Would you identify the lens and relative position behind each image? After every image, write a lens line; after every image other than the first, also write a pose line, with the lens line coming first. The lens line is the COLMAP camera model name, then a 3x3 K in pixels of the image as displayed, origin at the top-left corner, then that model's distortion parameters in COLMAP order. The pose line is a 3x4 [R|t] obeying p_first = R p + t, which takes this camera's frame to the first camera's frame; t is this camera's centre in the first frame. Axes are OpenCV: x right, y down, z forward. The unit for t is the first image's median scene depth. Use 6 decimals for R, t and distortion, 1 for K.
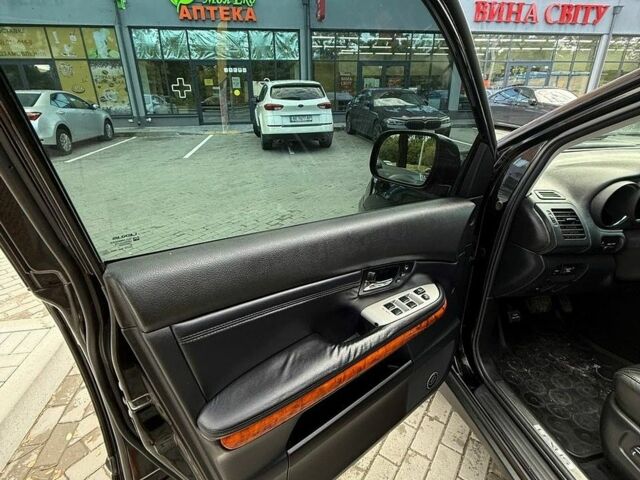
lens RADIAL K [[341.9, 0, 320.0], [0, 341.9, 240.0], [0, 0, 1]] dist [-0.001296, -0.000405]
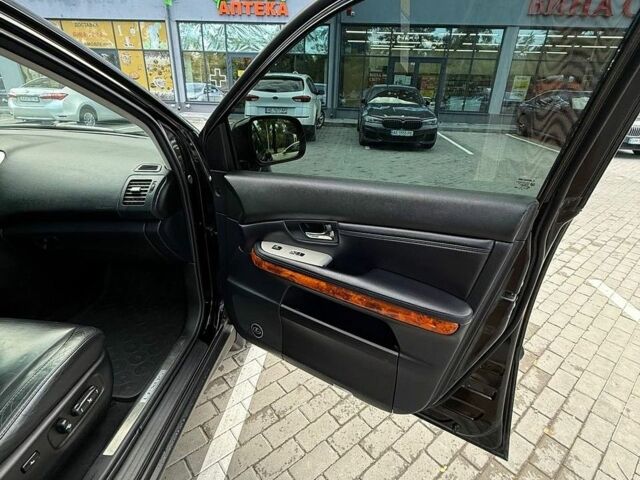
lens RADIAL K [[341.9, 0, 320.0], [0, 341.9, 240.0], [0, 0, 1]] dist [-0.001296, -0.000405]
pose [[0.965010, 0.140688, -0.221276, 0.230555], [-0.138537, 0.990034, 0.025291, -0.009412], [0.222629, 0.006249, 0.974883, 0.020806]]
